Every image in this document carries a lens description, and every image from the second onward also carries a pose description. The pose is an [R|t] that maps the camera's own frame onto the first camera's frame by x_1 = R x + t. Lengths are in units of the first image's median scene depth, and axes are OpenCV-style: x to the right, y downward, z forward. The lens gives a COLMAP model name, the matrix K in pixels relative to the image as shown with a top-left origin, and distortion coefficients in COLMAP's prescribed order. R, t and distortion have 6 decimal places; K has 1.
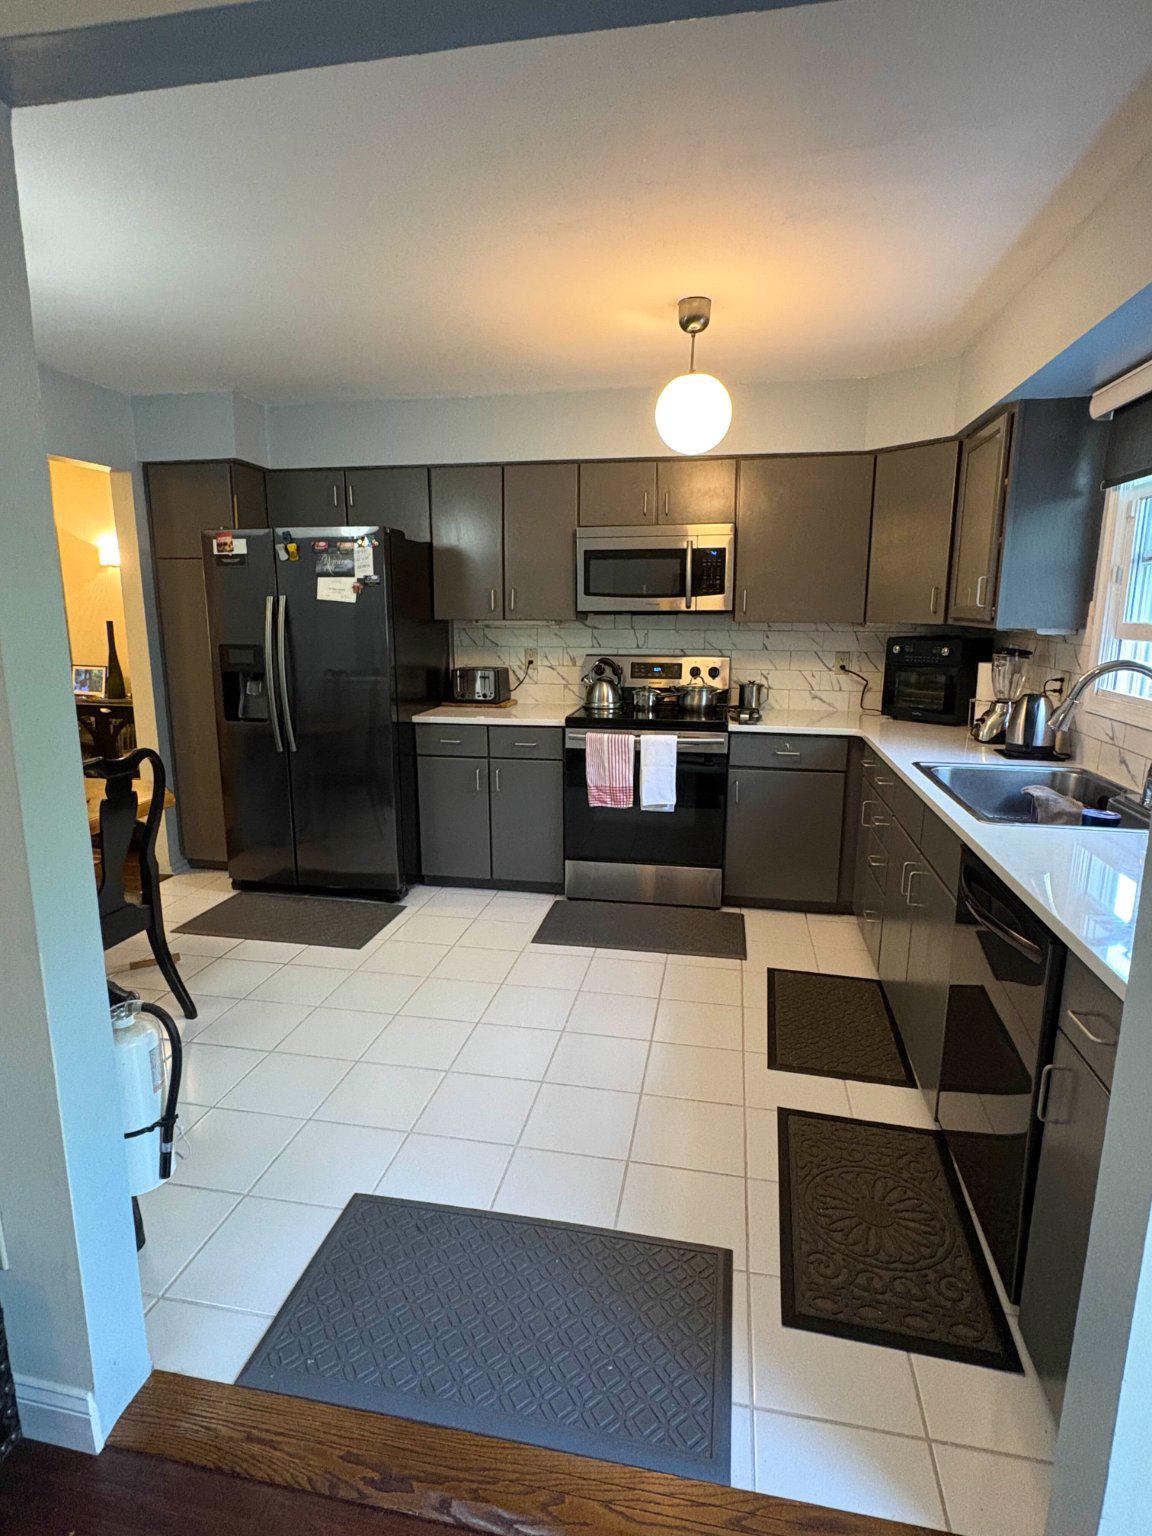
lens RADIAL K [[812.2, 0, 569.0], [0, 812.2, 767.1], [0, 0, 1]] dist [0.006525, 0.002536]
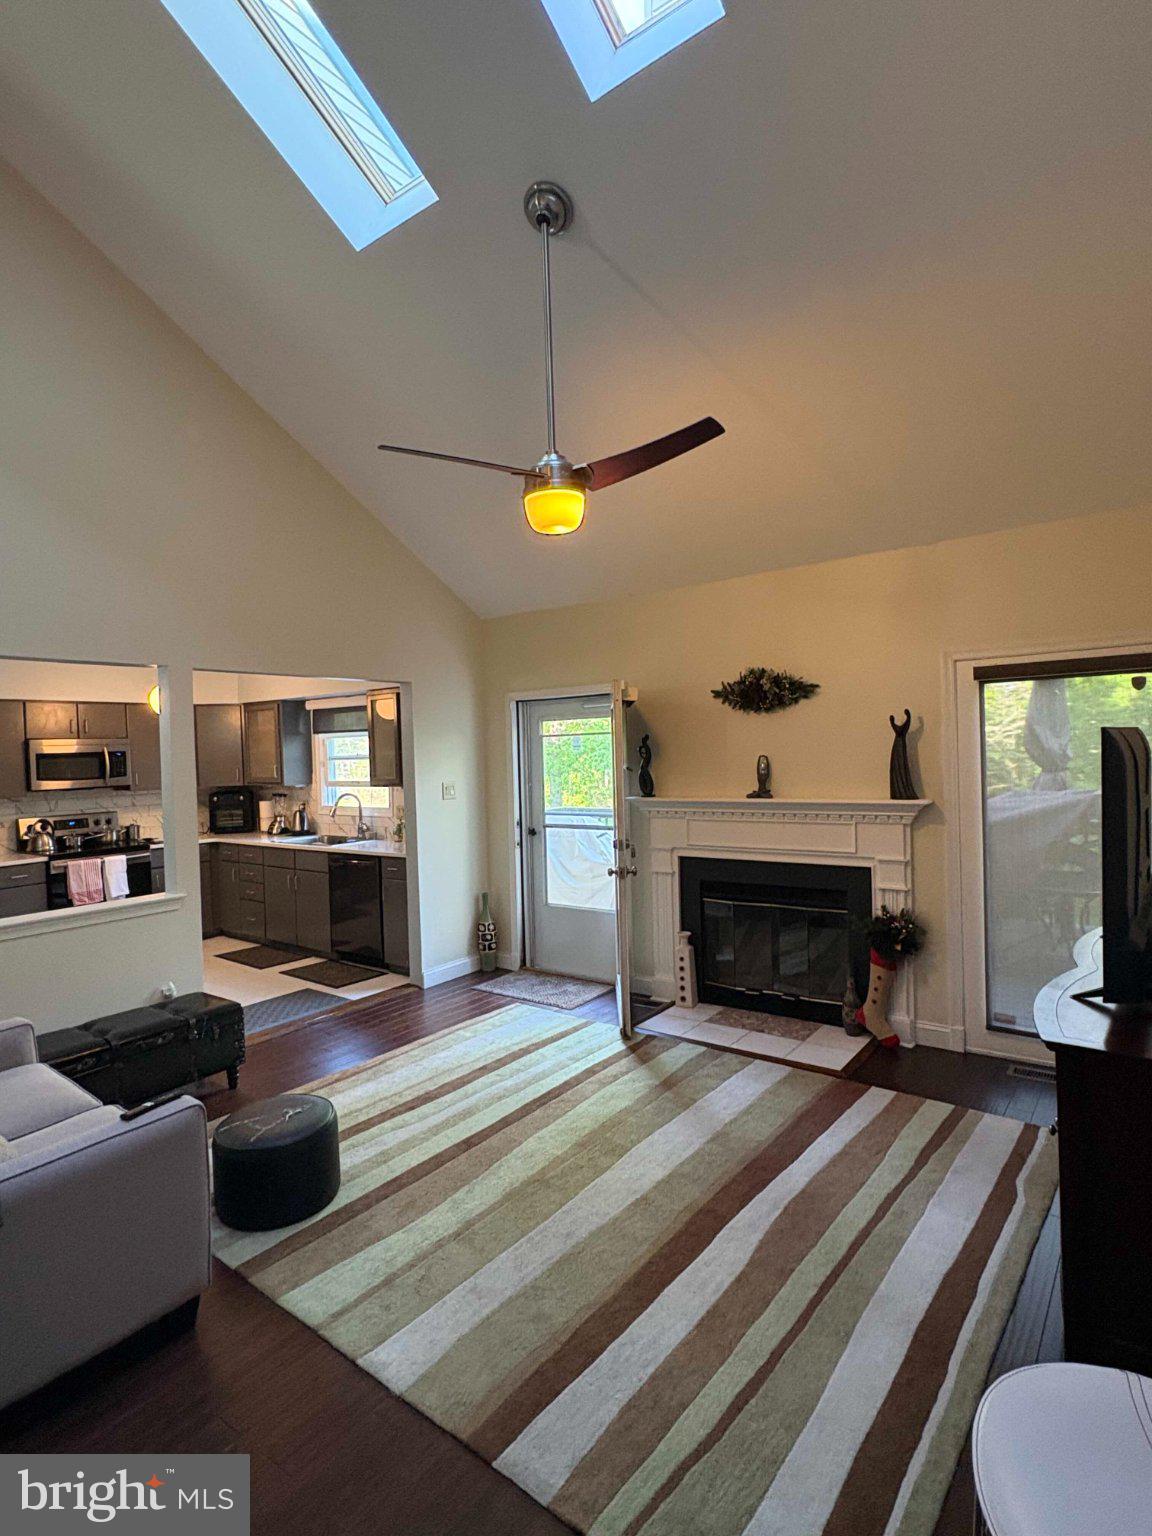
lens RADIAL K [[812.2, 0, 576.5], [0, 812.2, 764.7], [0, 0, 1]] dist [0.006525, 0.002536]
pose [[0.441718, -0.034029, 0.896508, -1.020701], [0.205587, 0.976529, -0.064228, 0.086328], [-0.873281, 0.212681, 0.438346, -0.691880]]
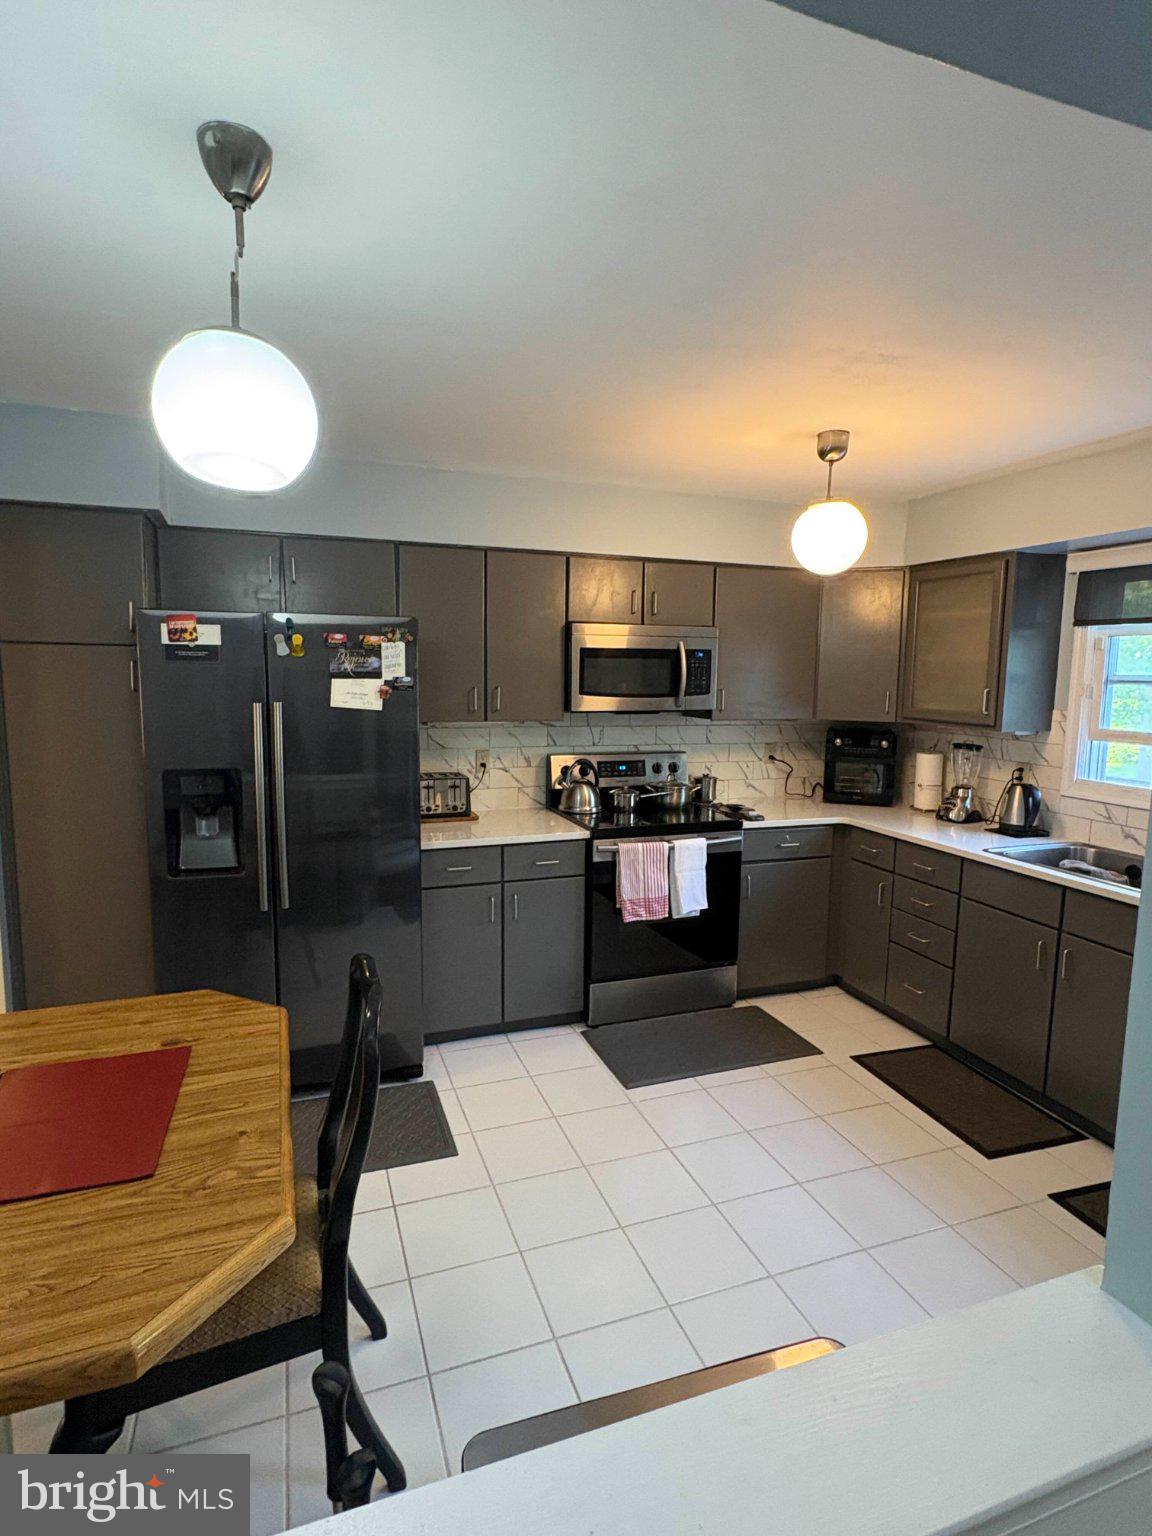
lens RADIAL K [[812.2, 0, 579.5], [0, 812.2, 769.2], [0, 0, 1]] dist [0.006525, 0.002536]
pose [[0.852774, -0.054027, 0.519477, -0.502321], [0.089397, 0.995056, -0.043265, -0.092318], [-0.514572, 0.083335, 0.853388, 0.226608]]
